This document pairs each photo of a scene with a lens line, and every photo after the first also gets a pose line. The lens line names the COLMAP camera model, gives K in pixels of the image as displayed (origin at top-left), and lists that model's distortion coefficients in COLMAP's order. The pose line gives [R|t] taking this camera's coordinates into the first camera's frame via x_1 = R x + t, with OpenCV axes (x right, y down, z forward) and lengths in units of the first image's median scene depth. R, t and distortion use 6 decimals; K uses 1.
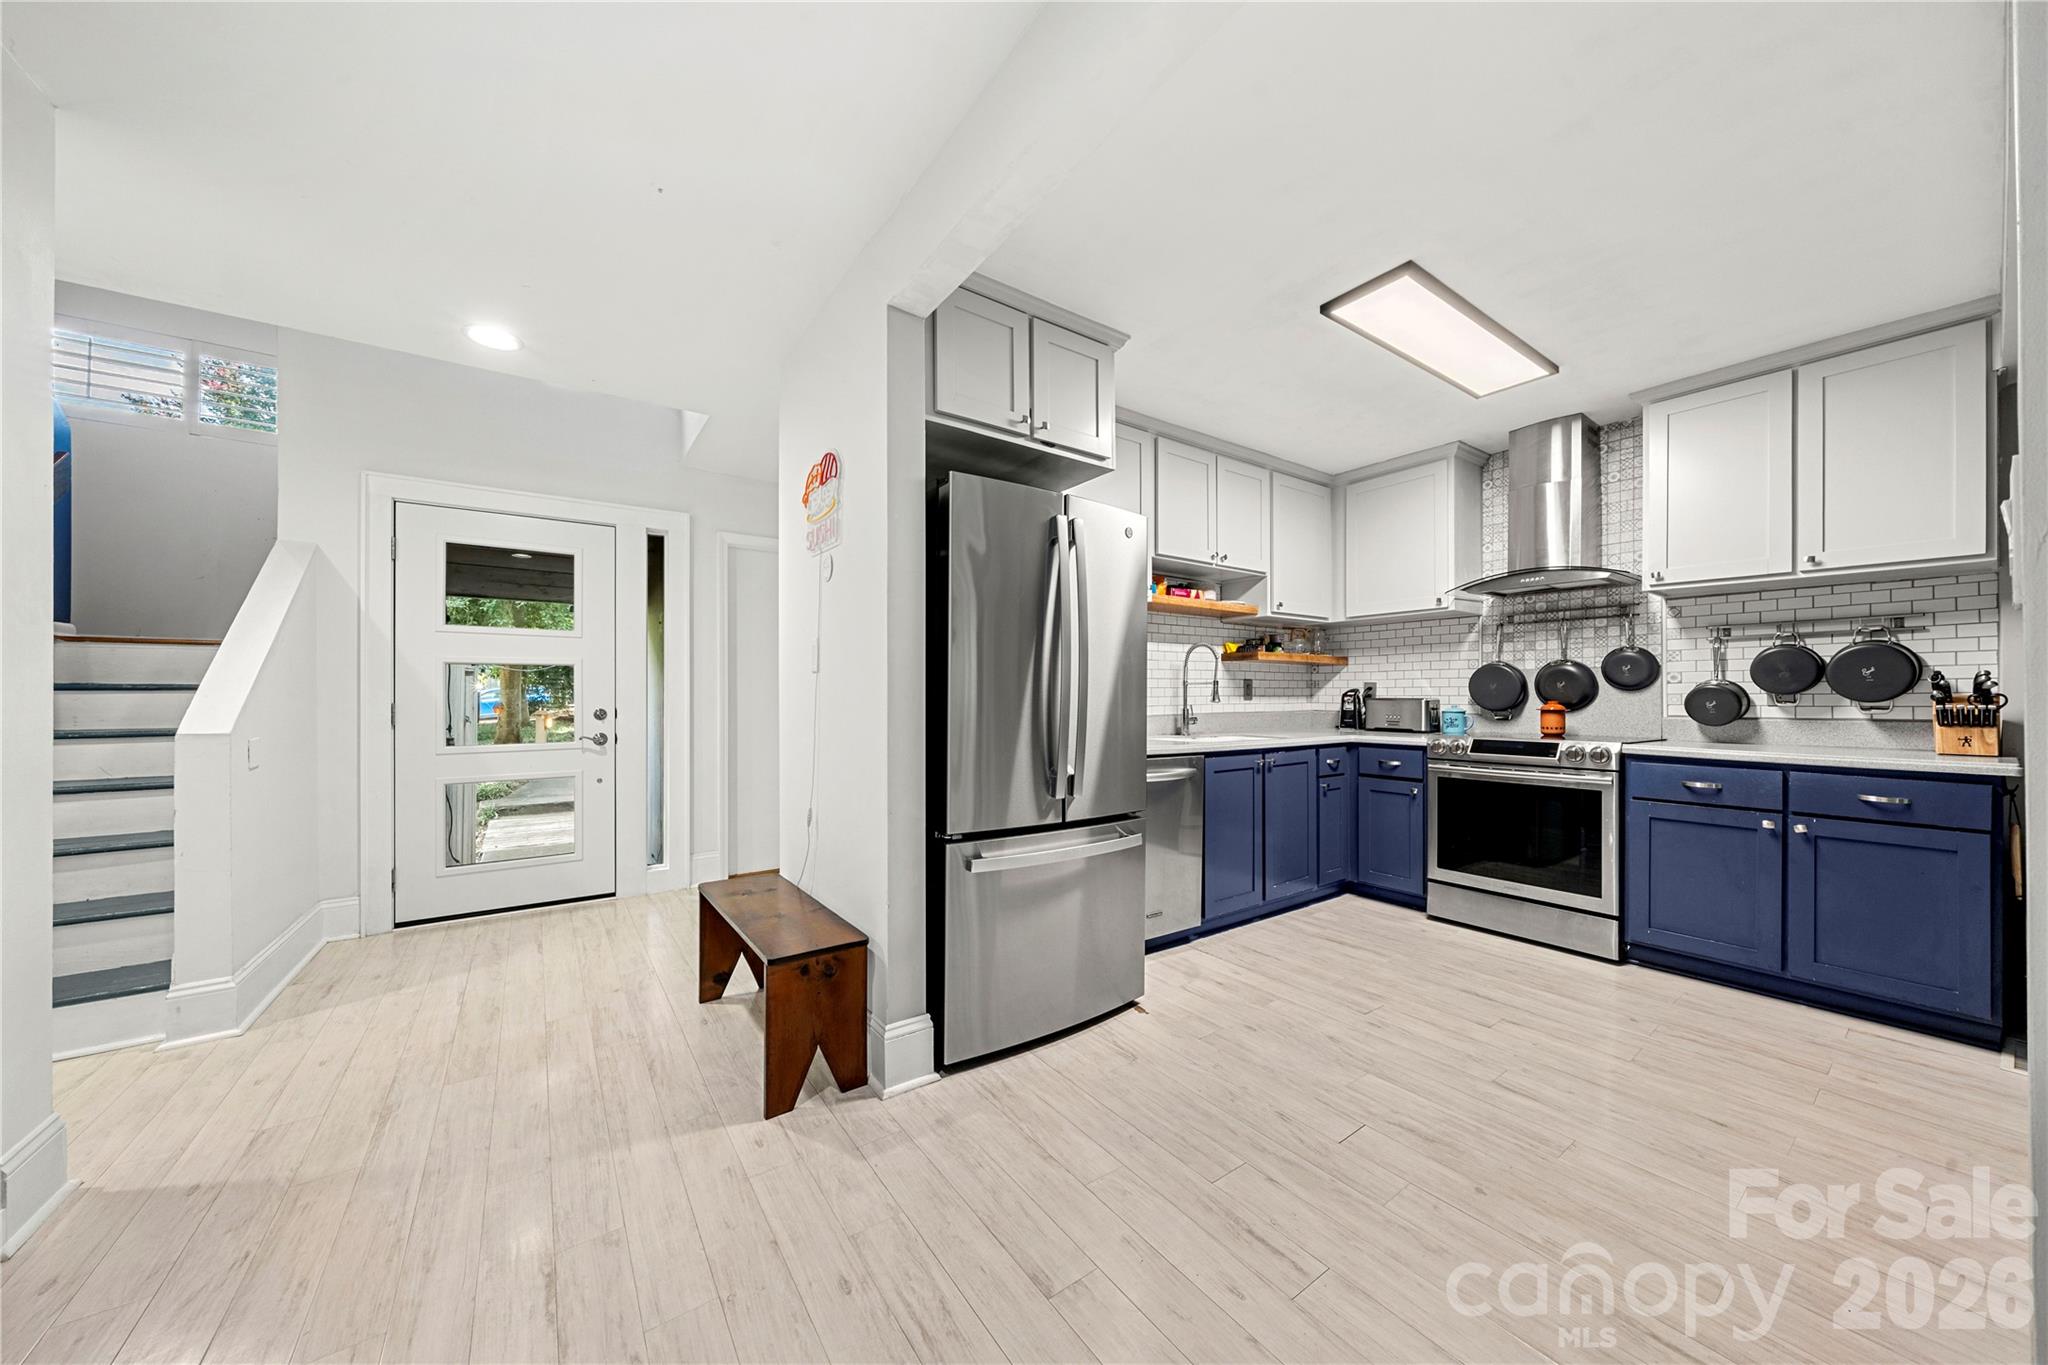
lens RADIAL K [[691.8, 0, 1017.8], [0, 691.8, 691.6], [0, 0, 1]] dist [-0.004405, -0.000062]
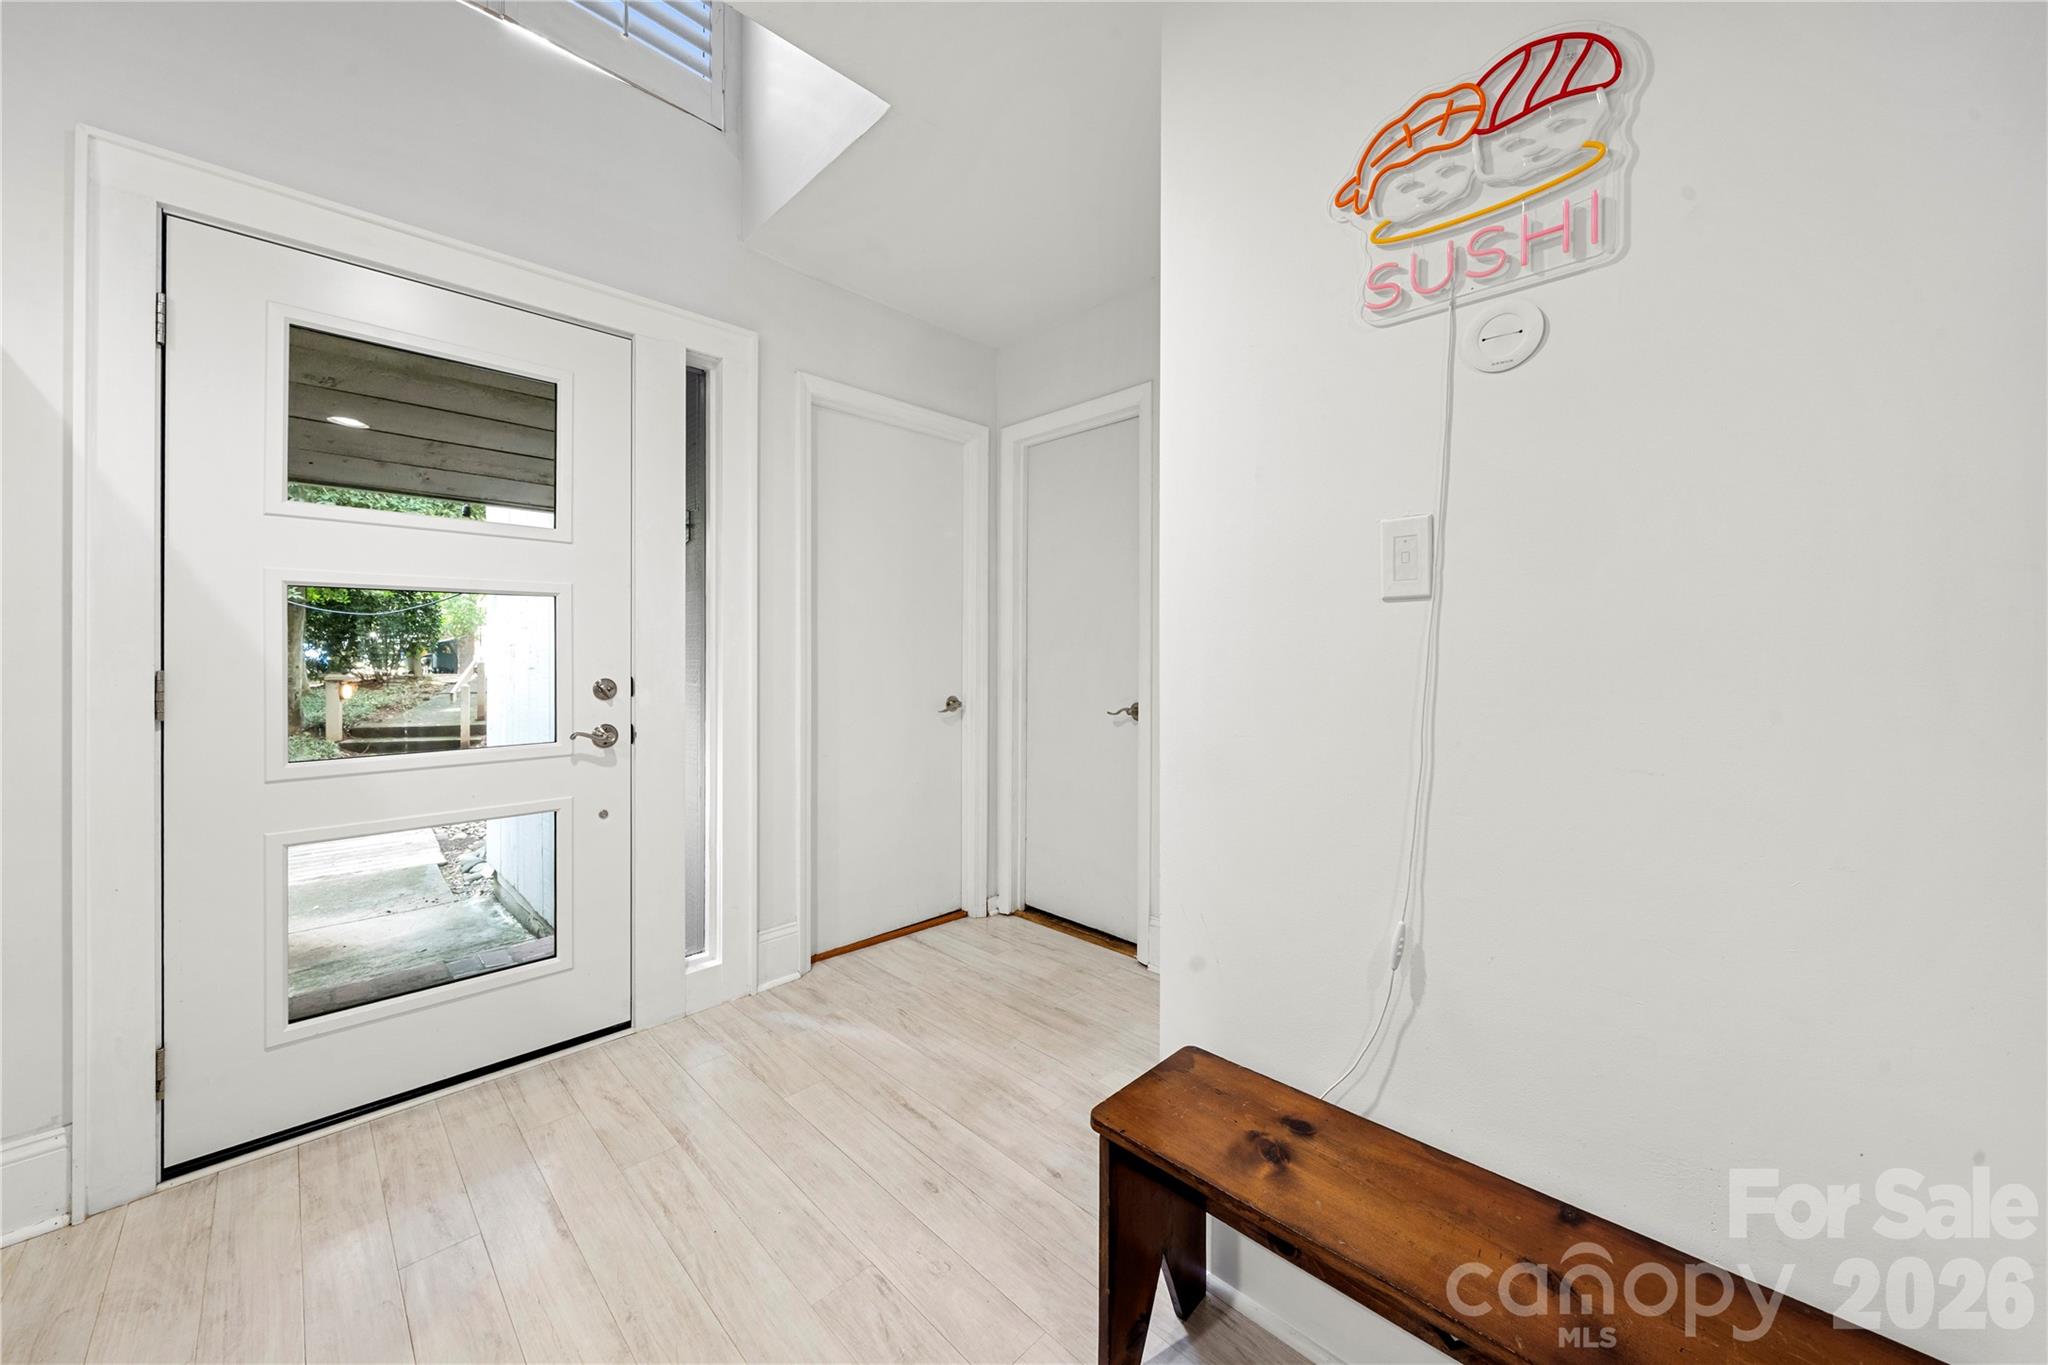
lens RADIAL K [[741.5, 0, 1020.5], [0, 741.5, 650.0], [0, 0, 1]] dist [-0.001536, -0.000378]
pose [[0.985380, 0.002229, 0.170358, -0.454174], [-0.002438, 0.999997, 0.001015, 0.001526], [-0.170355, -0.001415, 0.985382, 0.450423]]
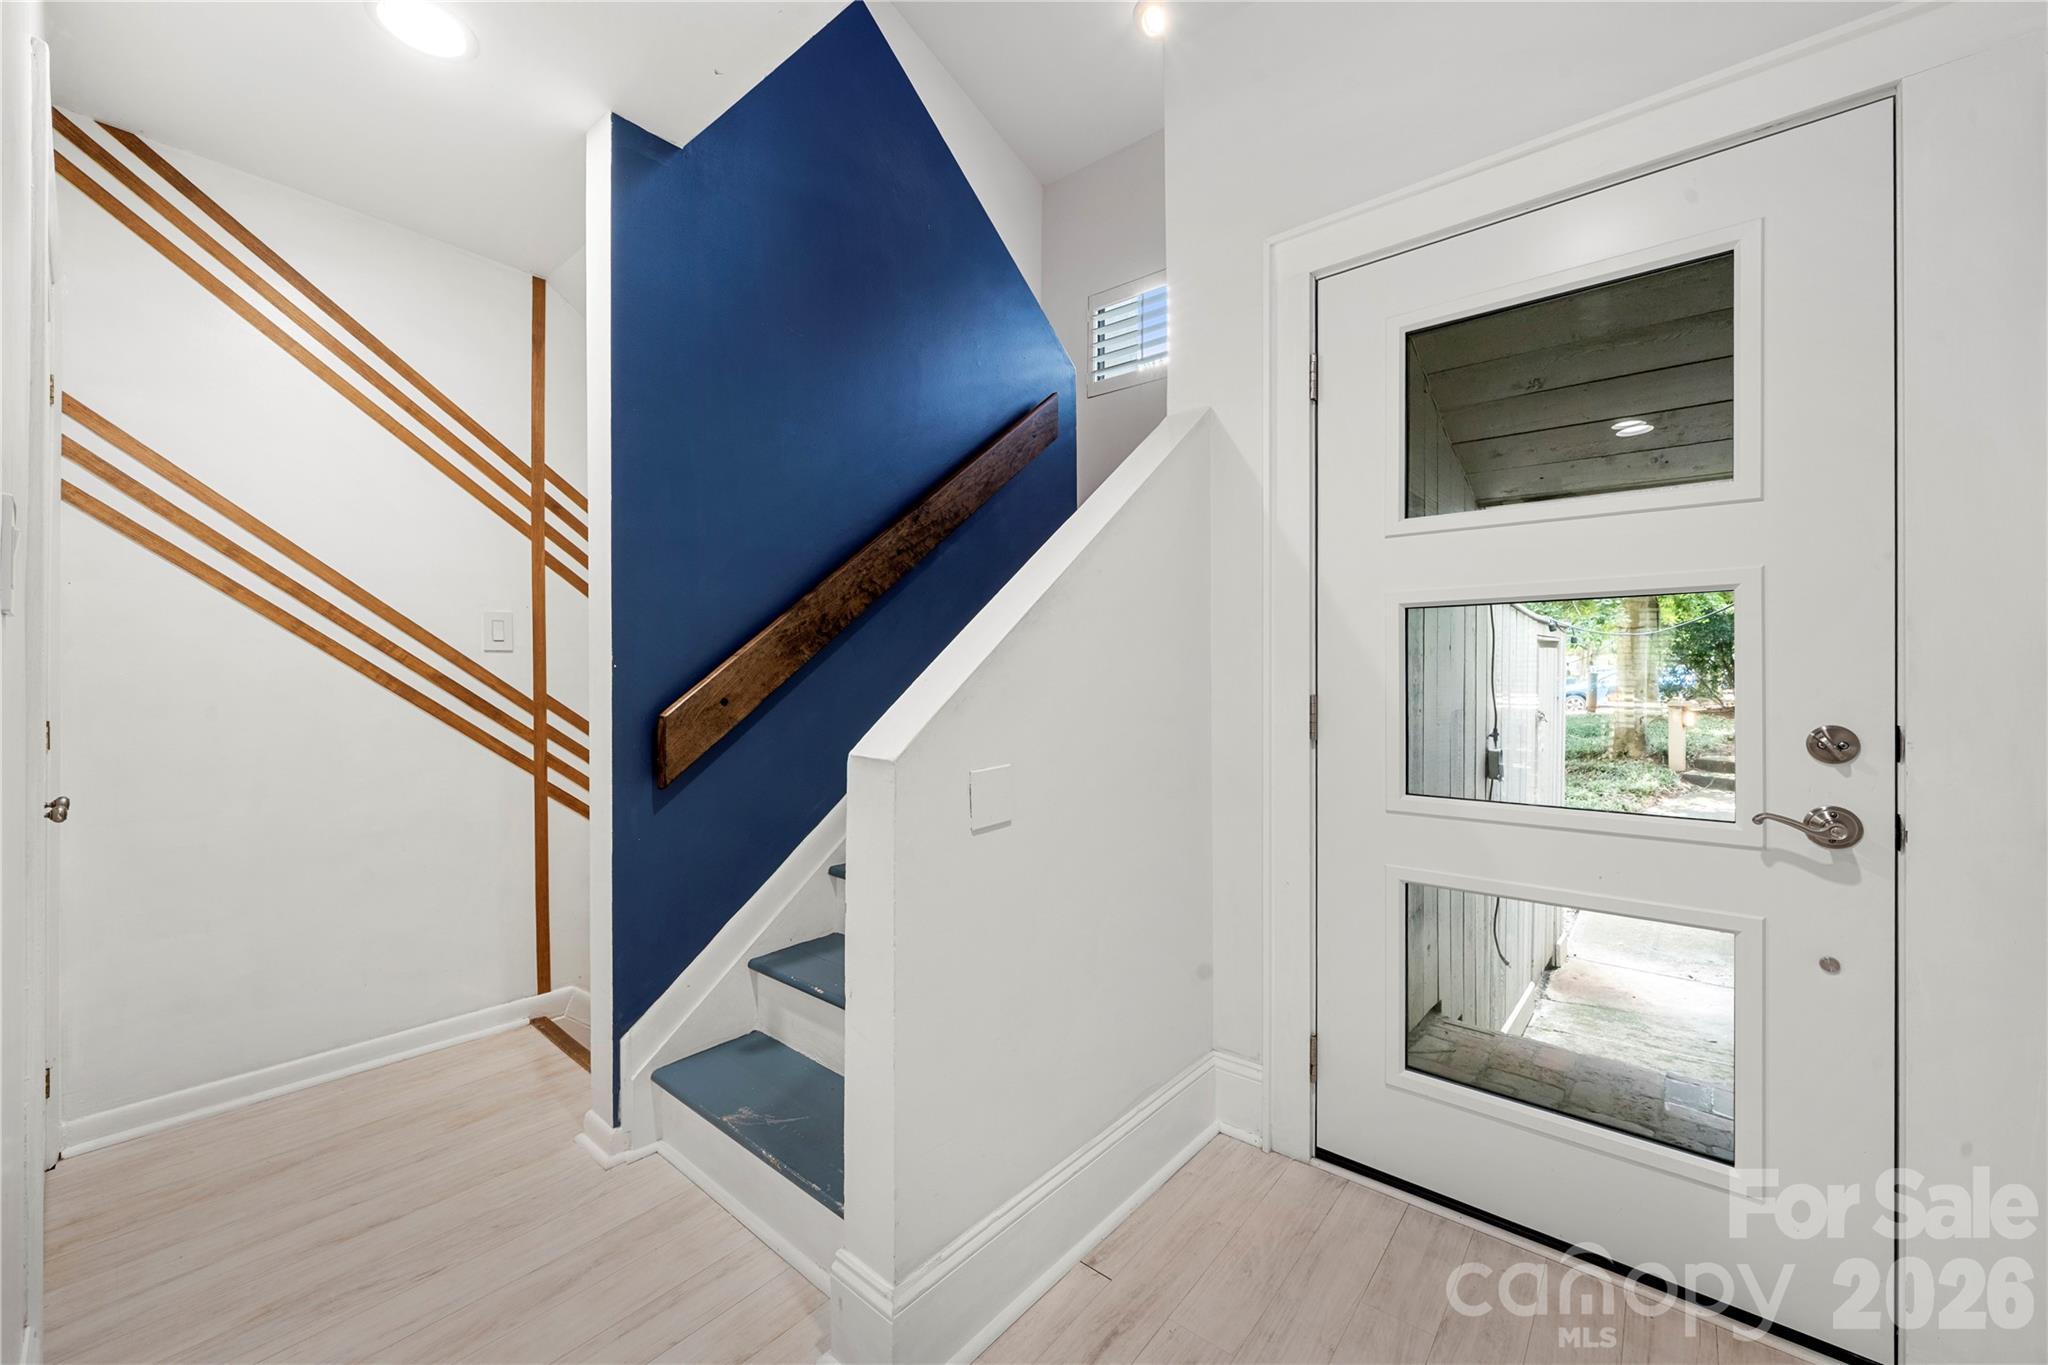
lens RADIAL K [[789.0, 0, 1025.1], [0, 789.0, 673.4], [0, 0, 1]] dist [0.000681, -0.000154]
pose [[0.265165, -0.000635, -0.964203, -0.430452], [0.002614, 0.999997, 0.000061, 0.000946], [0.964200, -0.002536, 0.265165, 0.669433]]
